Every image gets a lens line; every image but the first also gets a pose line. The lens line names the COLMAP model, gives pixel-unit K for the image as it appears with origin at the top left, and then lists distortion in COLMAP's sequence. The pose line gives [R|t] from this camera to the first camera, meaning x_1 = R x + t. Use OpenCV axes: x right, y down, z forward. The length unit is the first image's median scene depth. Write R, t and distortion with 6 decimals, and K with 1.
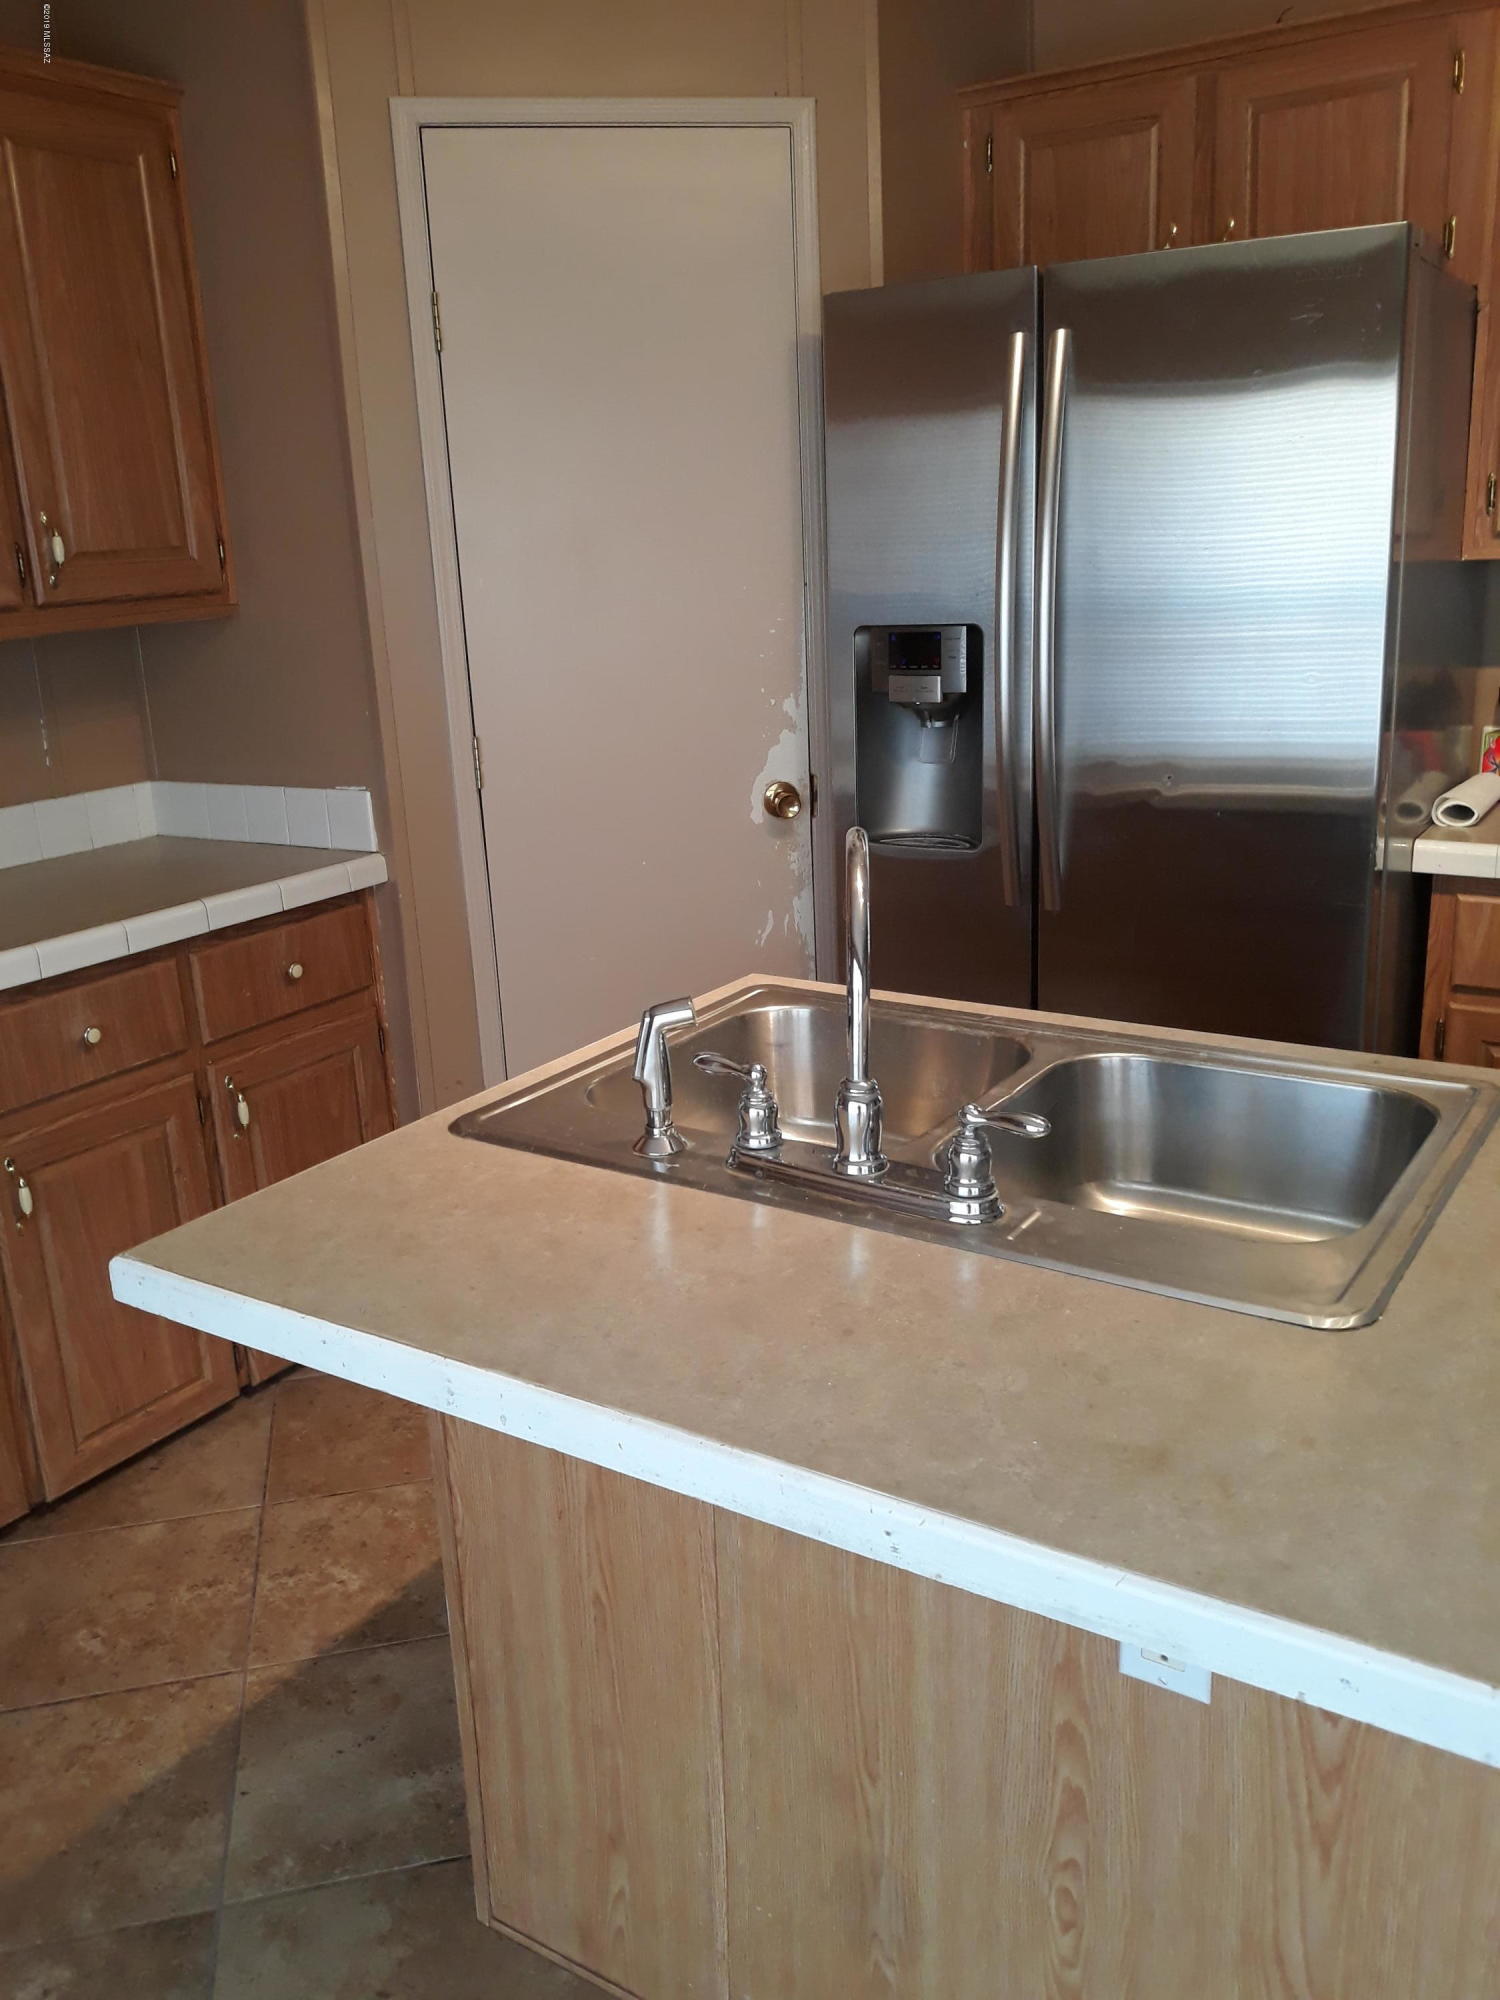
lens RADIAL K [[1656.7, 0, 745.5], [0, 1656.7, 995.1], [0, 0, 1]] dist [0.039977, -0.049953]
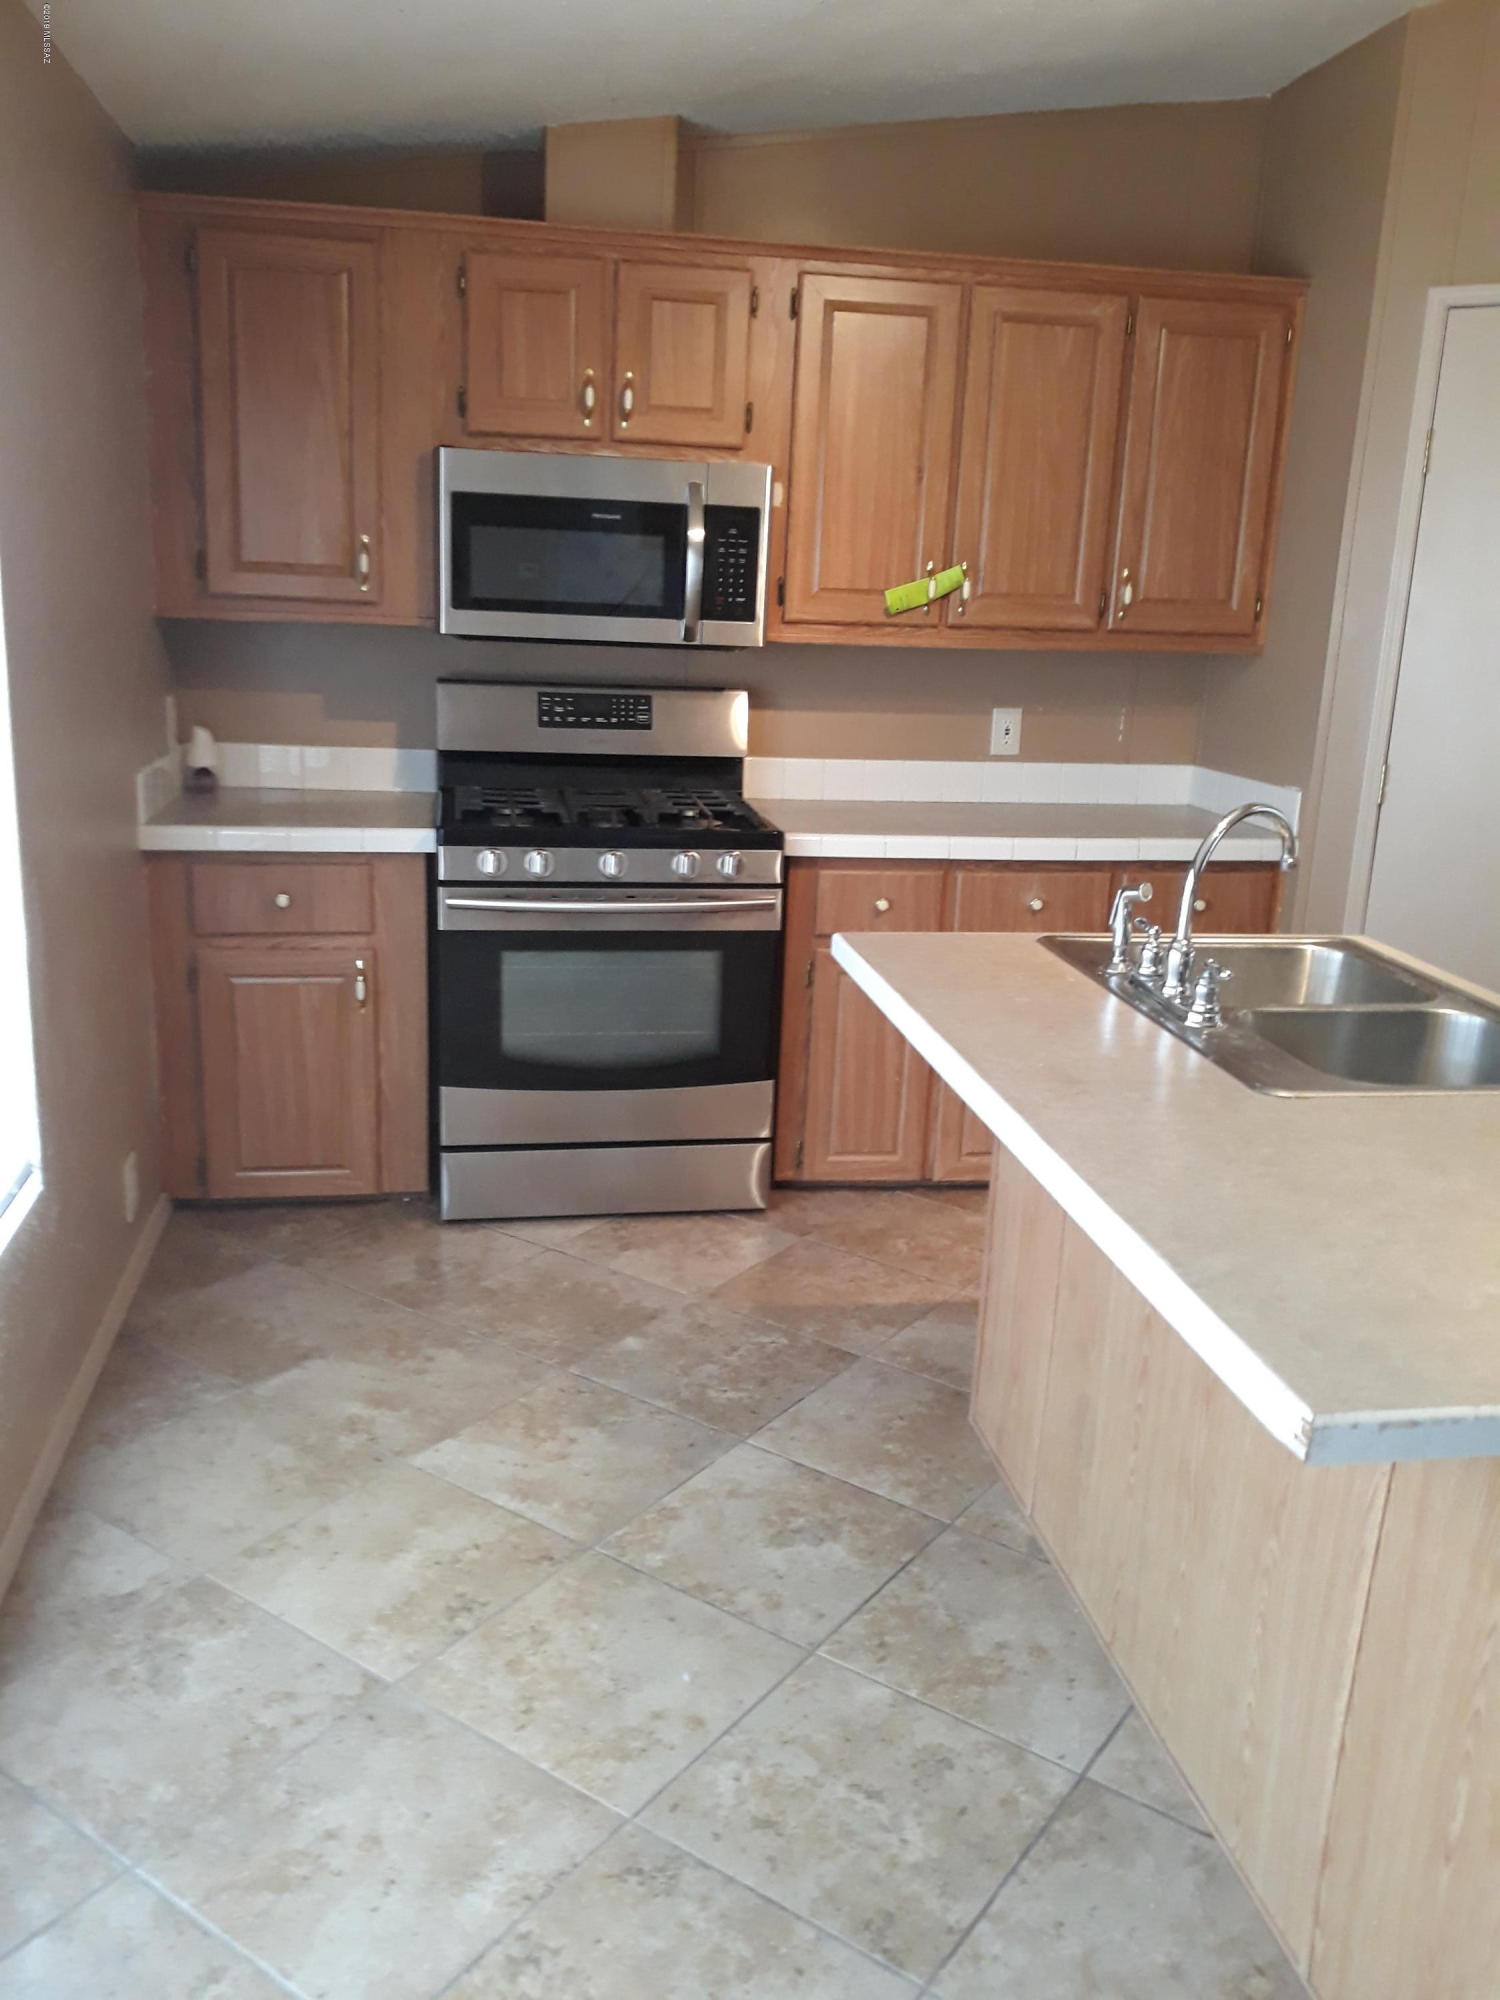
lens RADIAL K [[1656.7, 0, 752.5], [0, 1656.7, 1003.1], [0, 0, 1]] dist [0.039977, -0.049953]
pose [[0.675296, 0.260627, -0.689963, 0.496231], [-0.272936, 0.957379, 0.094507, 0.036720], [0.685187, 0.124496, 0.717648, -0.268288]]
